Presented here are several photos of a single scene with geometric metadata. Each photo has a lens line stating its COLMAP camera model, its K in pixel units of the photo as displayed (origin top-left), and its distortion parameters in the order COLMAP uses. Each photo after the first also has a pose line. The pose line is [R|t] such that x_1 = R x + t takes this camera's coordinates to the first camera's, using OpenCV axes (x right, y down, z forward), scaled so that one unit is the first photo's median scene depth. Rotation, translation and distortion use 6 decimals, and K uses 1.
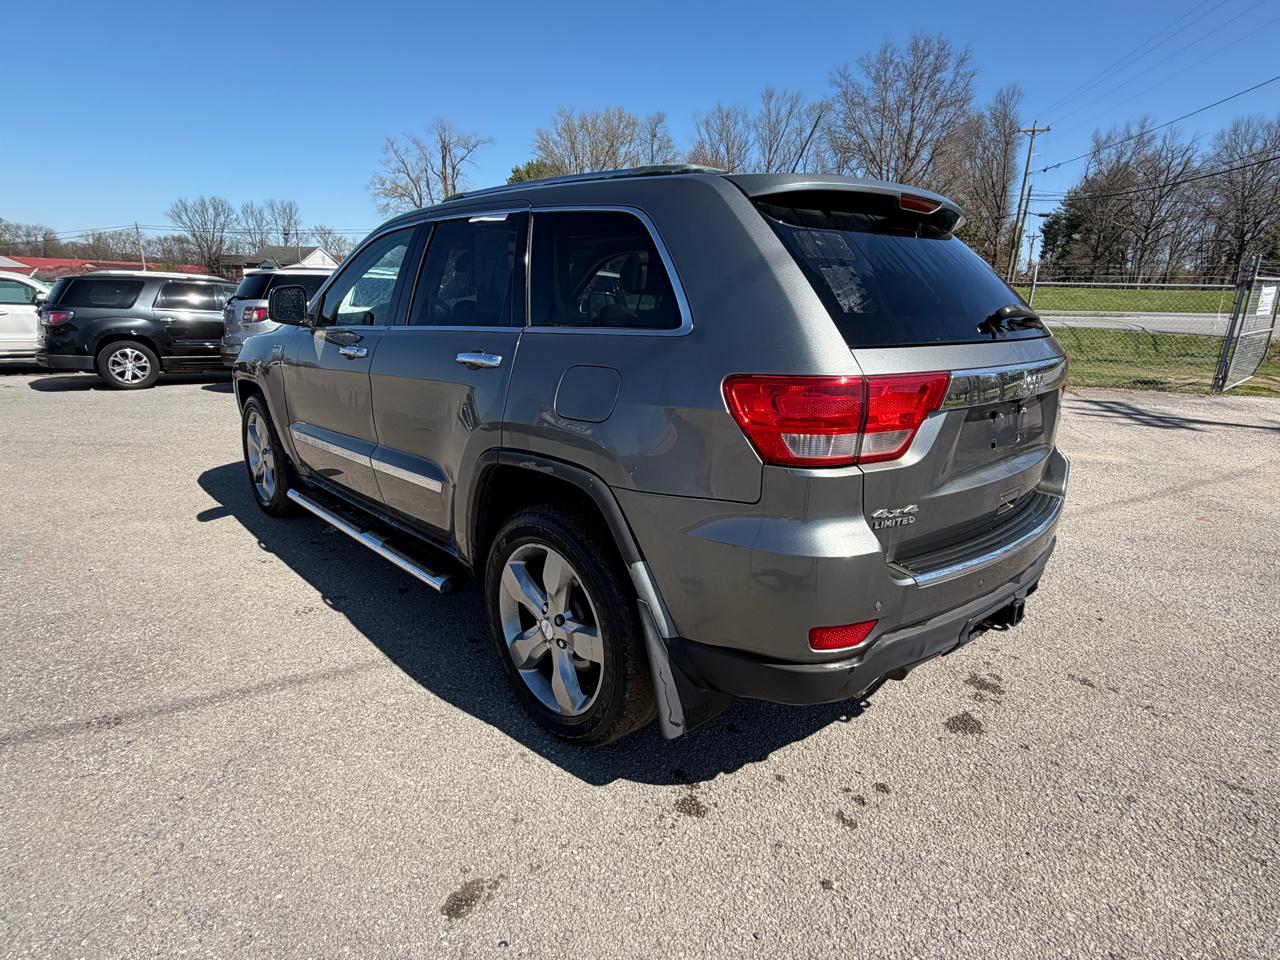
lens RADIAL K [[701.9, 0, 638.8], [0, 701.9, 479.5], [0, 0, 1]] dist [0.001797, -0.001209]
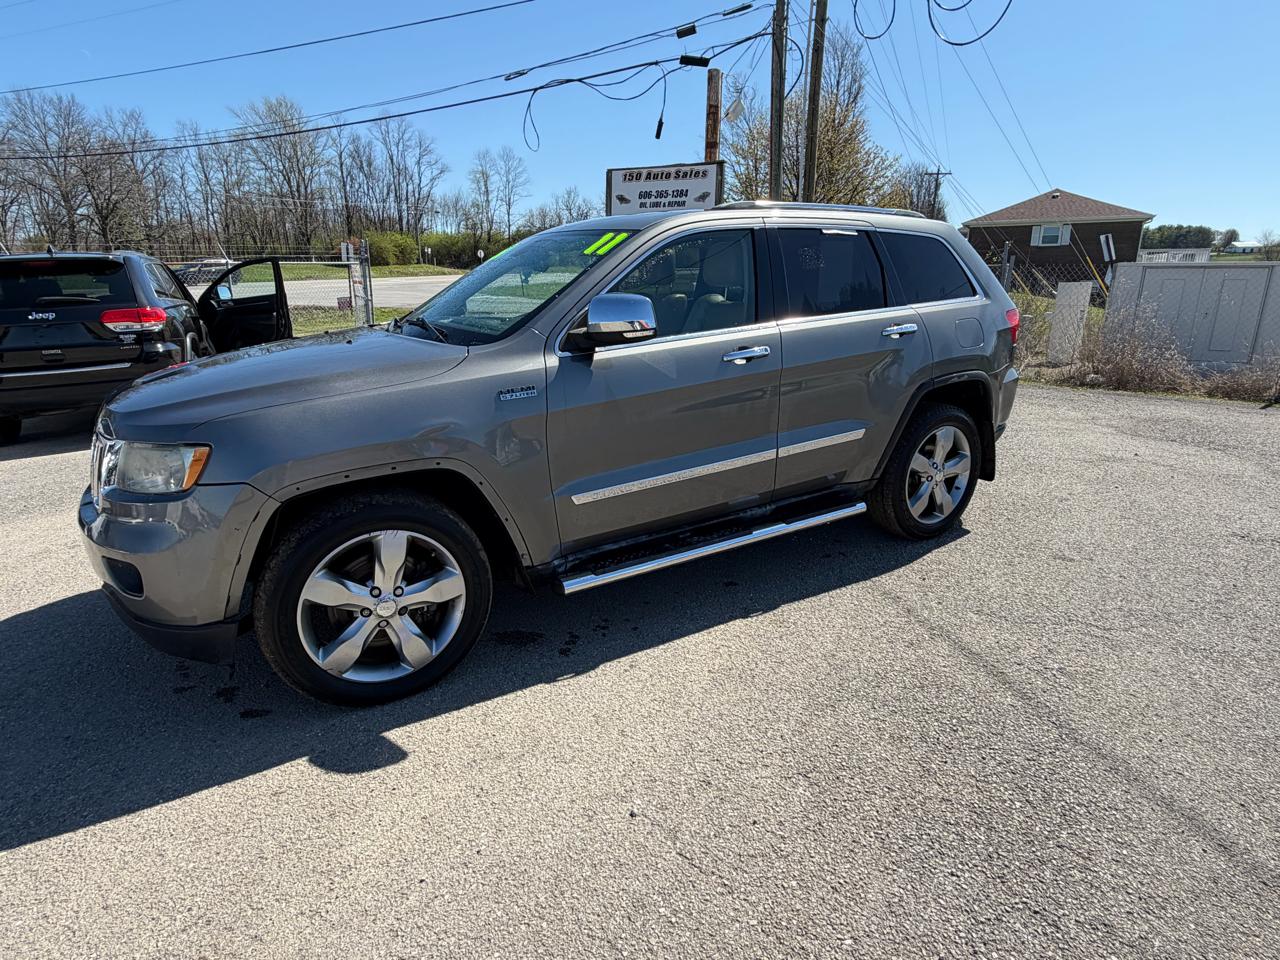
lens RADIAL K [[701.9, 0, 639.1], [0, 701.9, 477.3], [0, 0, 1]] dist [0.001797, -0.001209]
pose [[0.204078, -0.300391, 0.931728, -0.434420], [0.269860, 0.932144, 0.241418, -0.092308], [-0.941025, 0.202169, 0.271294, 0.279370]]
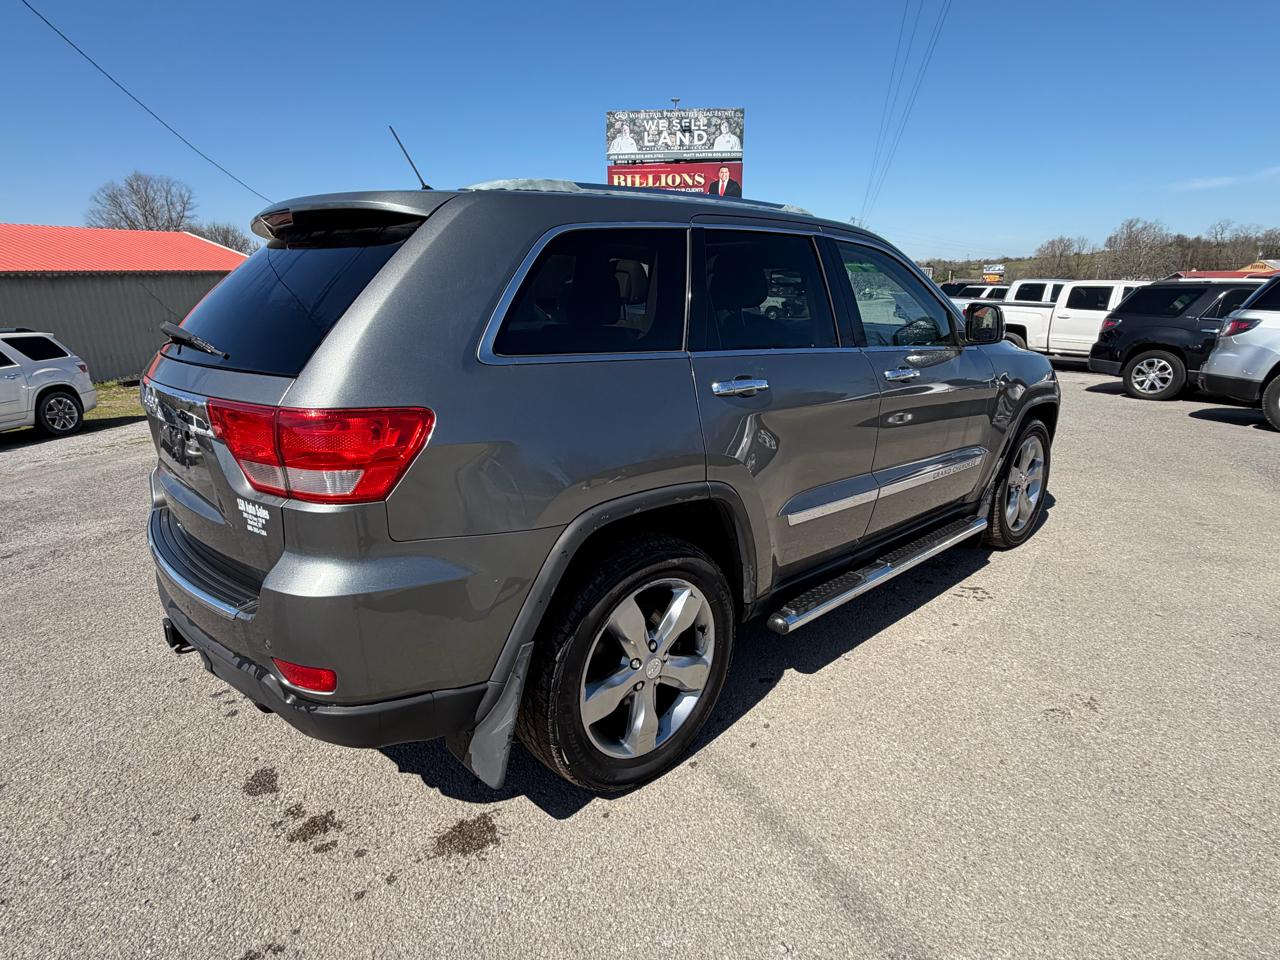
lens RADIAL K [[701.9, 0, 637.4], [0, 701.9, 484.2], [0, 0, 1]] dist [0.001797, -0.001209]
pose [[-0.009599, 0.248501, -0.968584, 0.304078], [-0.251050, 0.937006, 0.242887, -0.087079], [0.967926, 0.245495, 0.053392, 0.324717]]
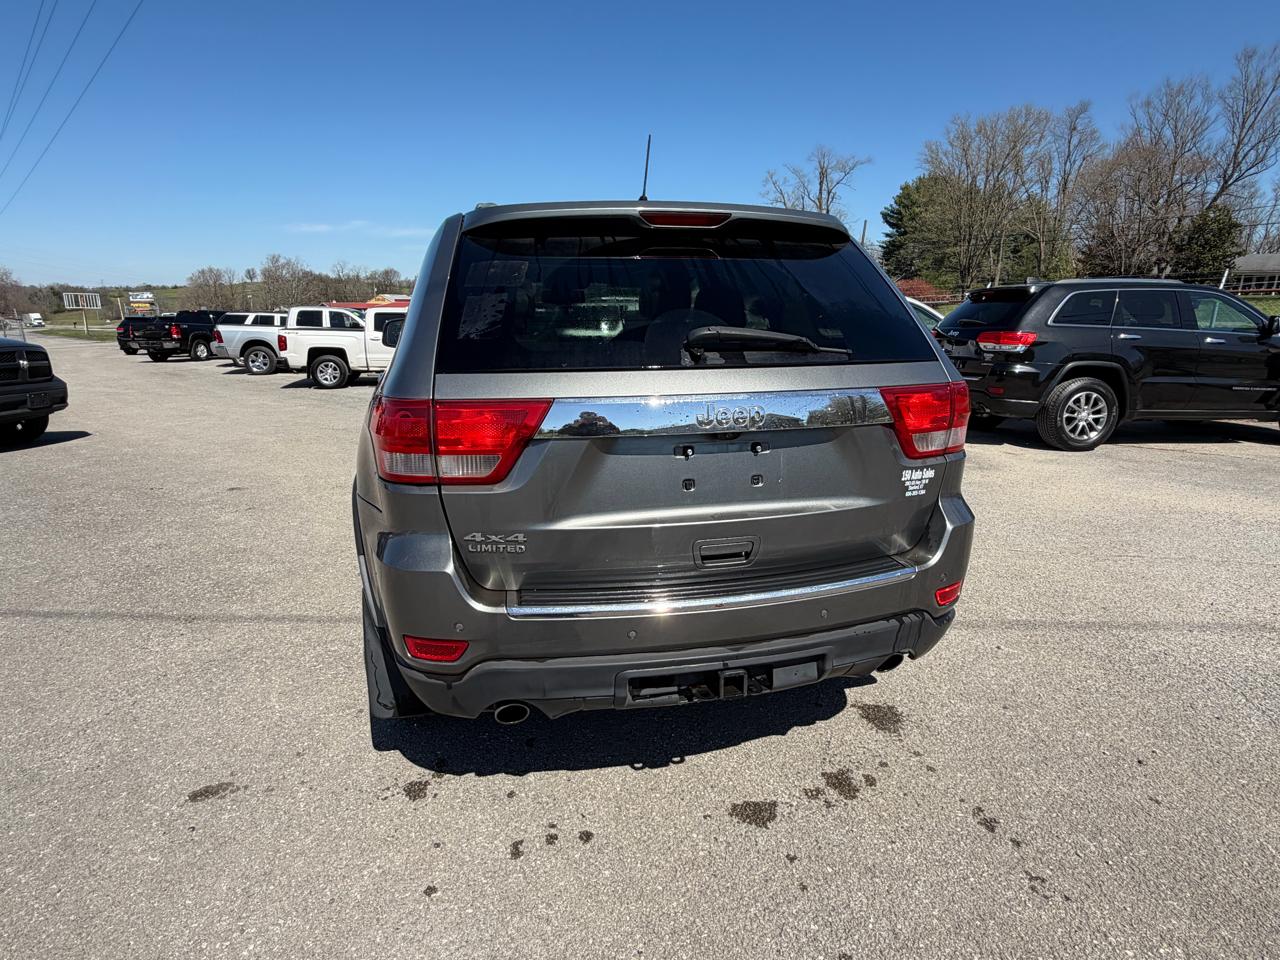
lens RADIAL K [[701.9, 0, 634.1], [0, 701.9, 481.8], [0, 0, 1]] dist [0.001797, -0.001209]
pose [[0.866382, 0.091852, -0.490862, 0.176037], [-0.105064, 0.994465, 0.000647, -0.009375], [0.488204, 0.051011, 0.871237, 0.039038]]
